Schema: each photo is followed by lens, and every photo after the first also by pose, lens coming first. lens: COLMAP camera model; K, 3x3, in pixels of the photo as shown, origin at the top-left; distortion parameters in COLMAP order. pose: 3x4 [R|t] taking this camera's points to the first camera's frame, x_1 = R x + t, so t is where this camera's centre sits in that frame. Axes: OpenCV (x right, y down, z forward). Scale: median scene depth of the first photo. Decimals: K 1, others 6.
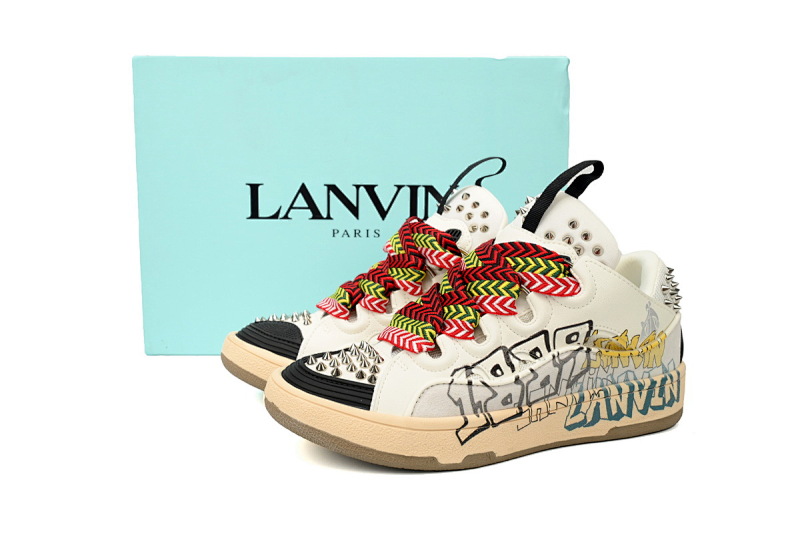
lens RADIAL K [[825.8, 0, 400.0], [0, 825.8, 266.5], [0, 0, 1]] dist [0.008954, -0.004211]
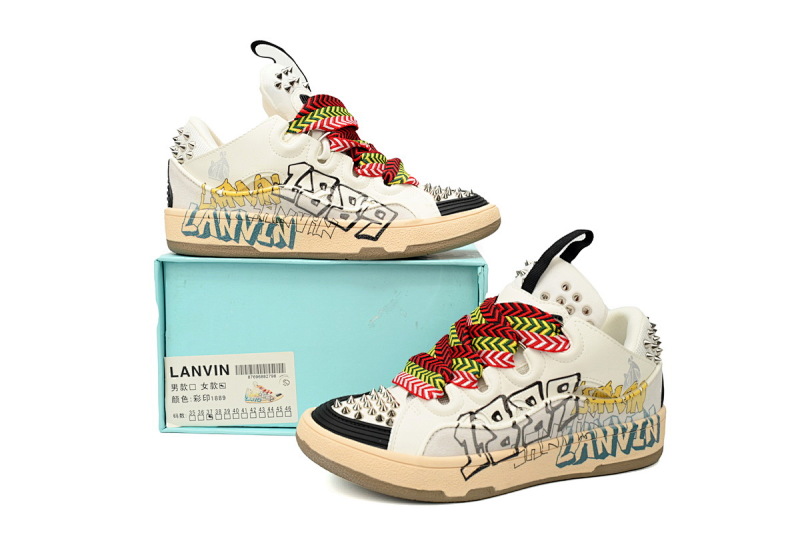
lens RADIAL K [[825.8, 0, 400.0], [0, 825.8, 266.5], [0, 0, 1]] dist [0.008954, -0.004211]
pose [[0.999684, 0.007275, -0.024047, 0.007299], [-0.007631, 0.999863, -0.014714, -0.064124], [0.023937, 0.014893, 0.999603, -0.162389]]
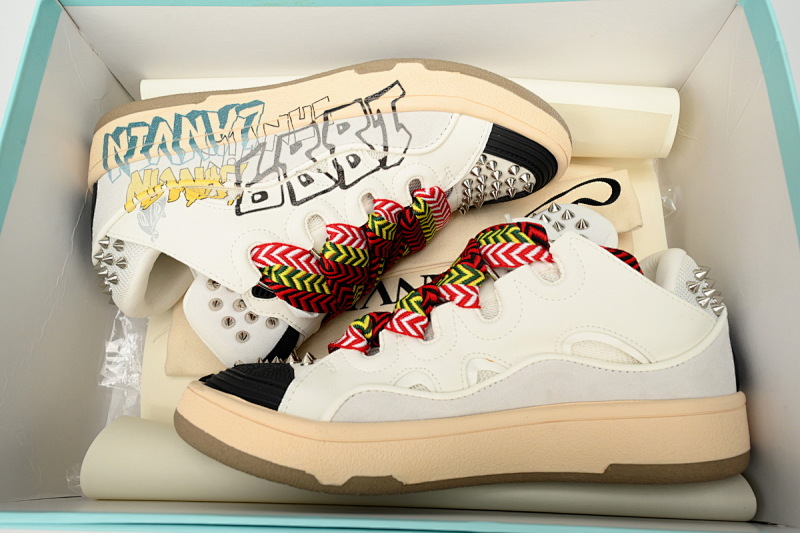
lens RADIAL K [[563.6, 0, 400.0], [0, 563.6, 266.5], [0, 0, 1]] dist [0.044105, 0.000197]
pose [[-0.952271, -0.008376, -0.305138, 0.246466], [-0.042221, -0.986401, 0.158841, -0.083441], [-0.302319, 0.164143, 0.938968, 0.412003]]
